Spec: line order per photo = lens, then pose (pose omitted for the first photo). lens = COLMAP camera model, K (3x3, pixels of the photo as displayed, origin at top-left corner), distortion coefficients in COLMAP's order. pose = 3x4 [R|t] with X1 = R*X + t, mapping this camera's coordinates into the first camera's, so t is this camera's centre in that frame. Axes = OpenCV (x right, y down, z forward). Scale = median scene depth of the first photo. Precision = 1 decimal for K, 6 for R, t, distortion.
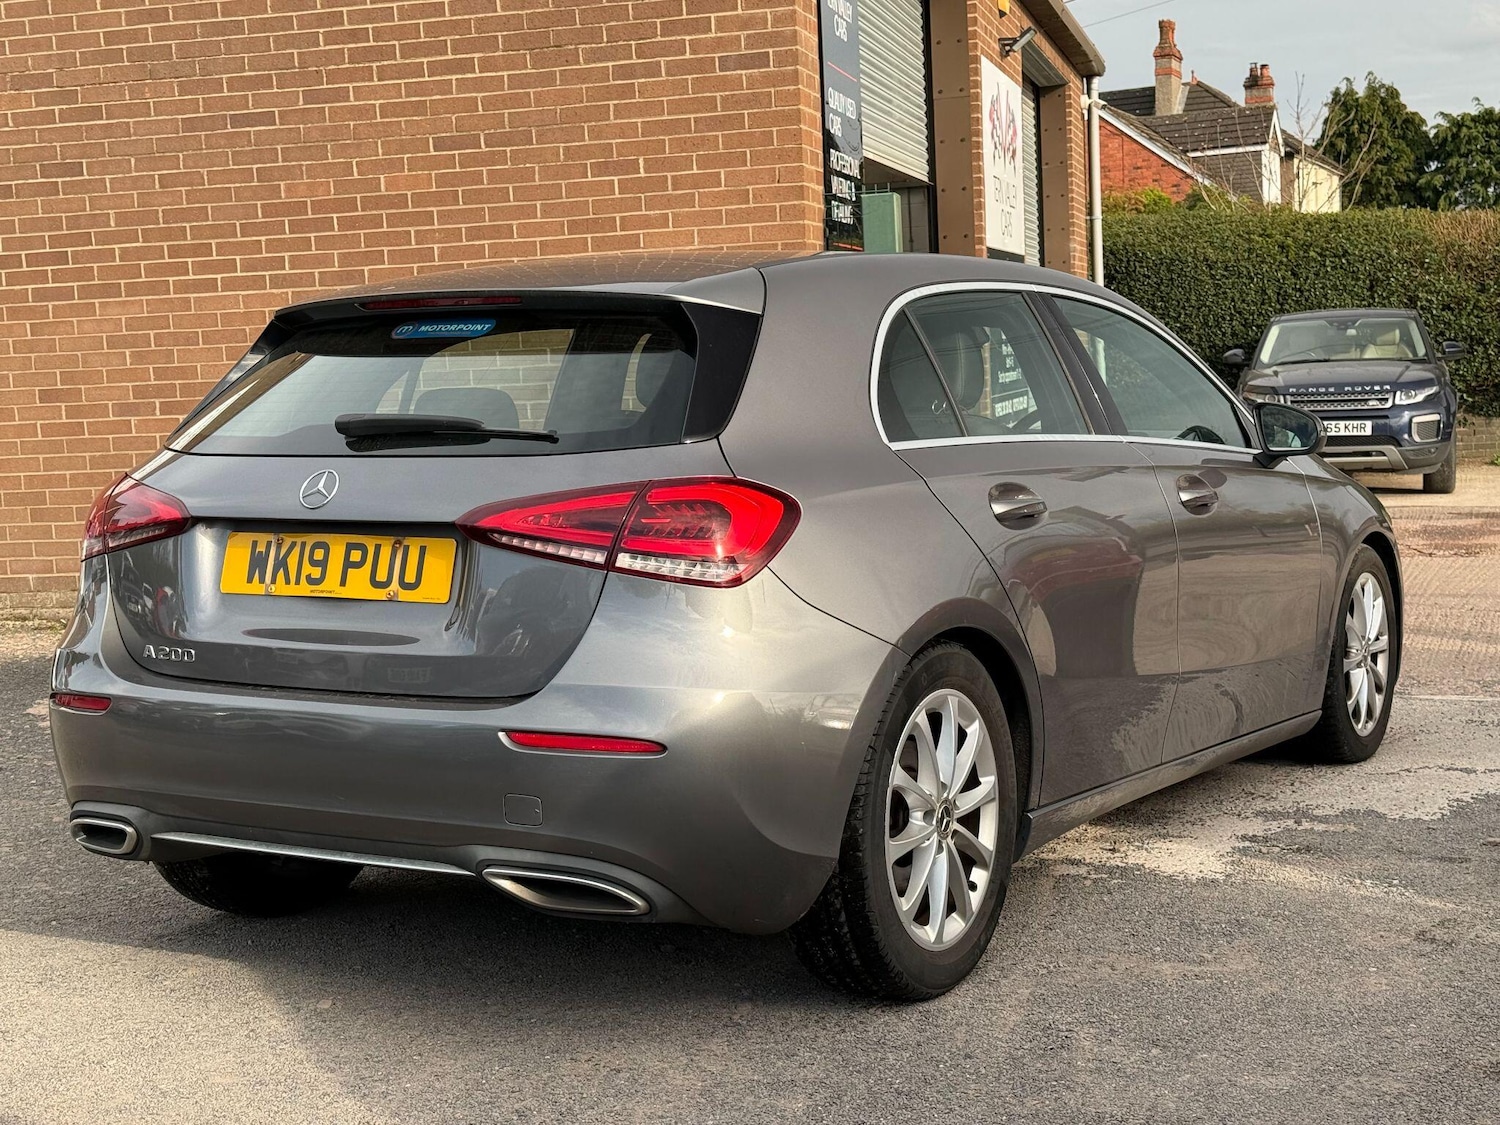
lens RADIAL K [[2206.9, 0, 750.0], [0, 2206.9, 562.5], [0, 0, 1]] dist [0.238664, -0.630466]
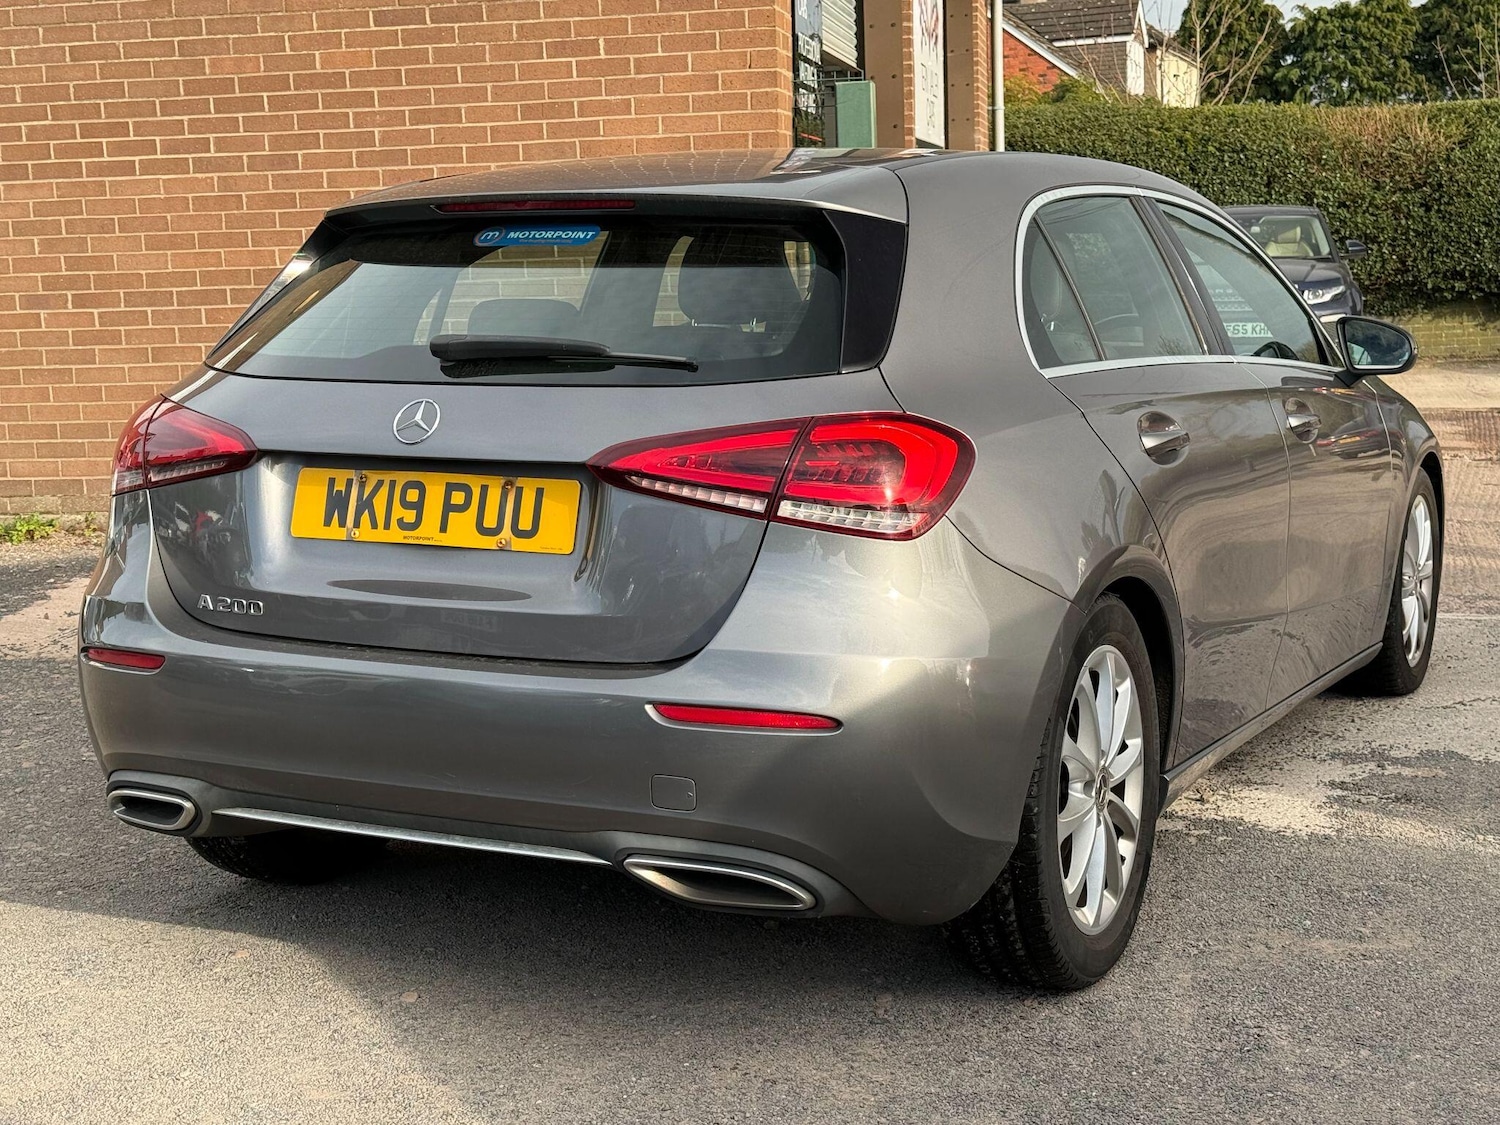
lens RADIAL K [[2206.9, 0, 750.0], [0, 2206.9, 562.5], [0, 0, 1]] dist [0.238664, -0.630466]
pose [[0.997488, 0.001282, 0.070824, -0.113433], [-0.004837, 0.998735, 0.050050, -0.019970], [-0.070670, -0.050266, 0.996232, 0.108582]]
